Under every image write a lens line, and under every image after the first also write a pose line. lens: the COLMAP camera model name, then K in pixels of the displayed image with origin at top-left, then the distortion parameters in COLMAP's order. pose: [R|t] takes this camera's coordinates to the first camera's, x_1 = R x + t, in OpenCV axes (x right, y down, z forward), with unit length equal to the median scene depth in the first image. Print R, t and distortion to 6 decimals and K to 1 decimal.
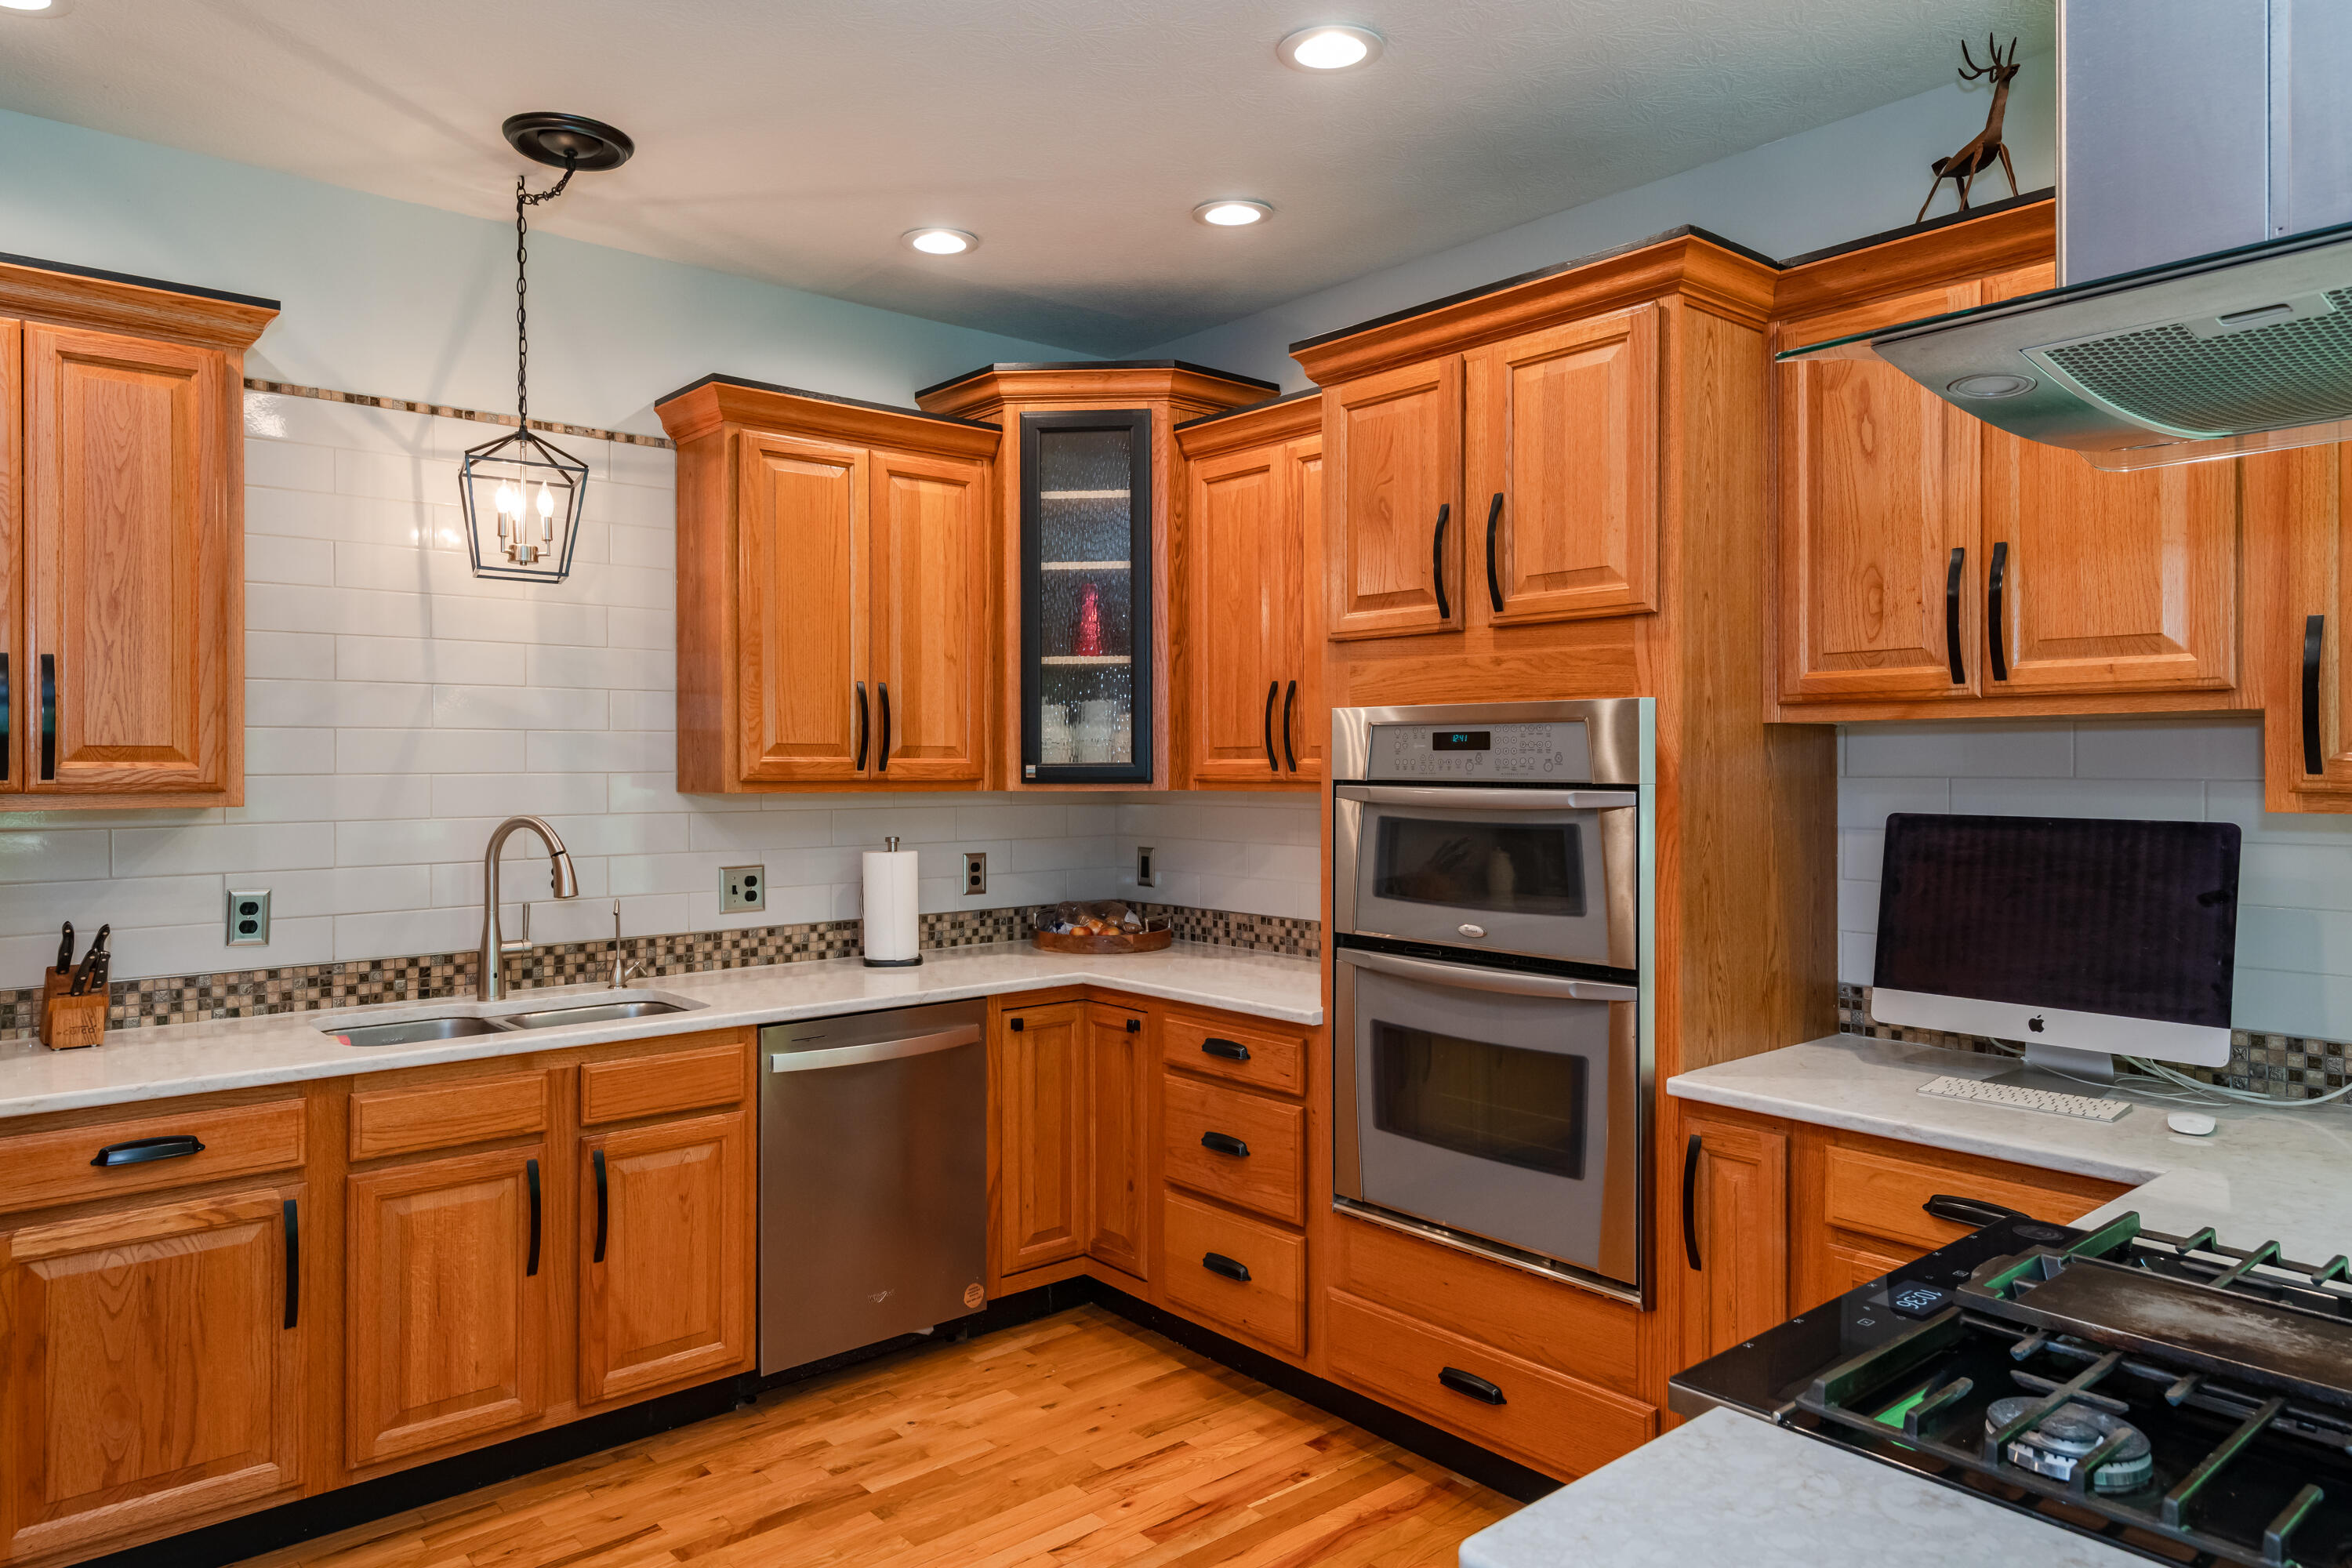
lens RADIAL K [[1470.3, 0, 1177.5], [0, 1470.3, 748.6], [0, 0, 1]] dist [0.007336, -0.021824]
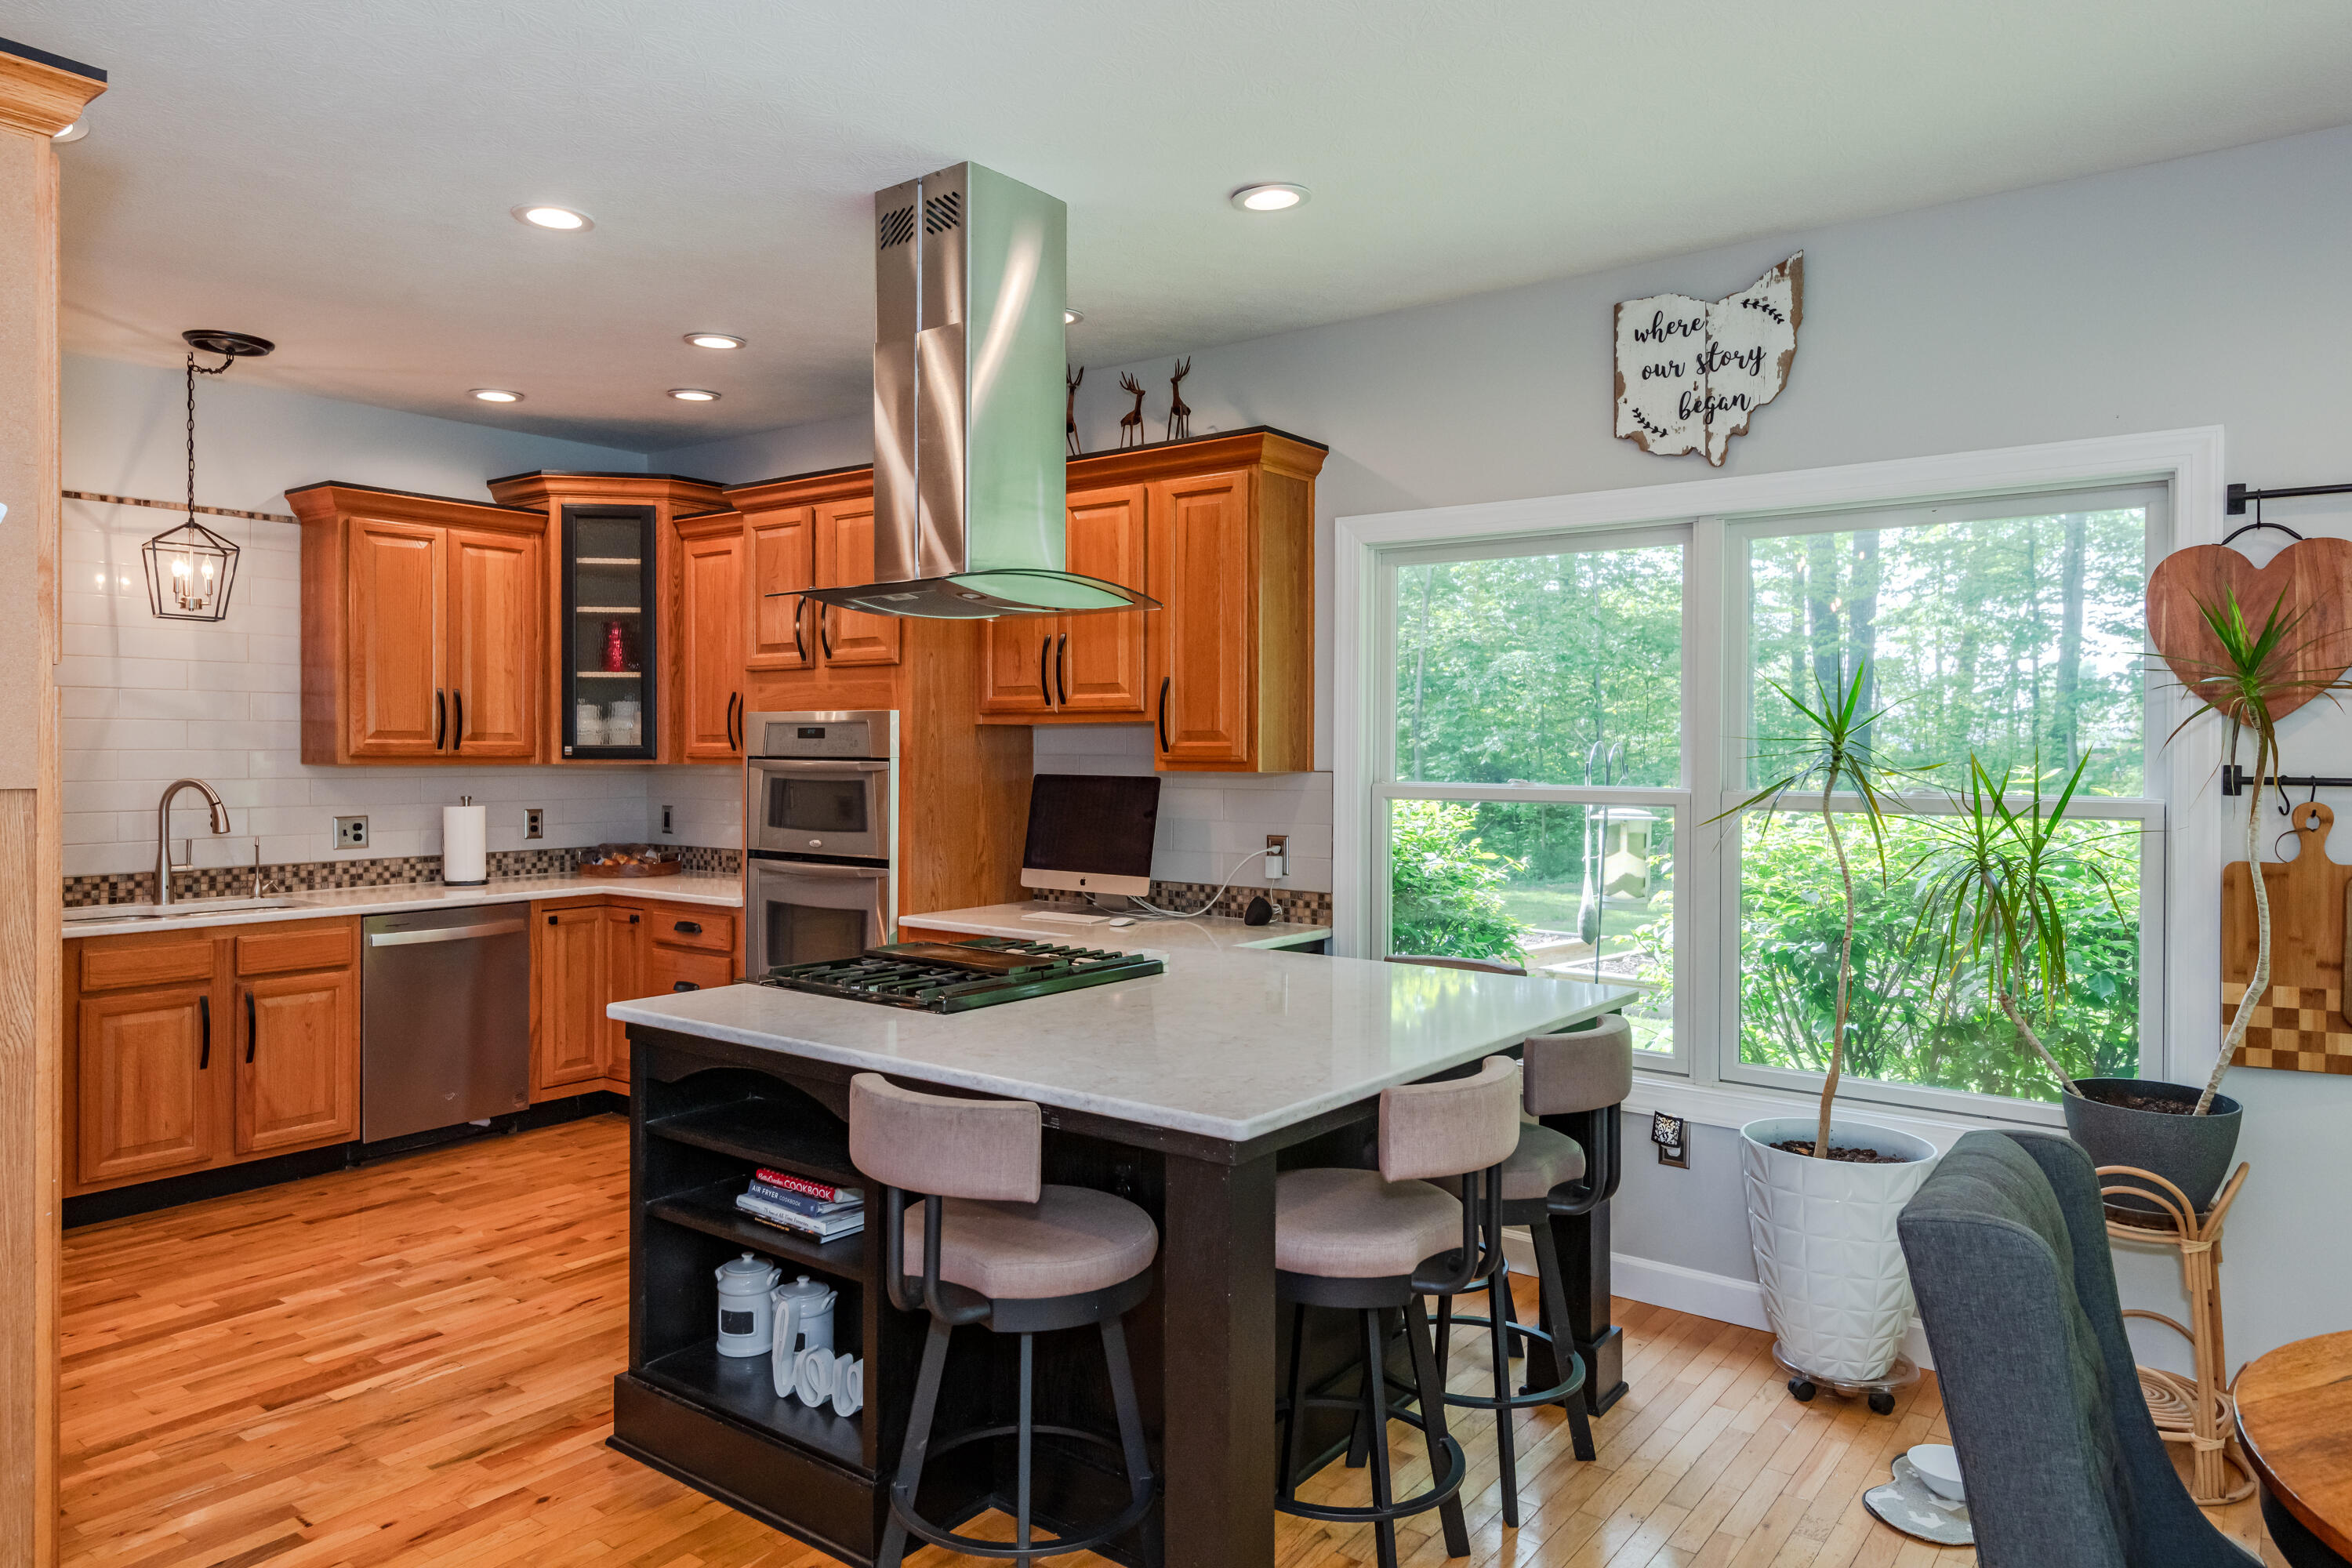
lens RADIAL K [[1470.3, 0, 1177.5], [0, 1470.3, 748.6], [0, 0, 1]] dist [0.007336, -0.021824]
pose [[0.975766, 0.004371, 0.218772, 0.189201], [-0.006556, 0.999936, 0.009265, -0.004423], [-0.218717, -0.010475, 0.975732, -0.615896]]
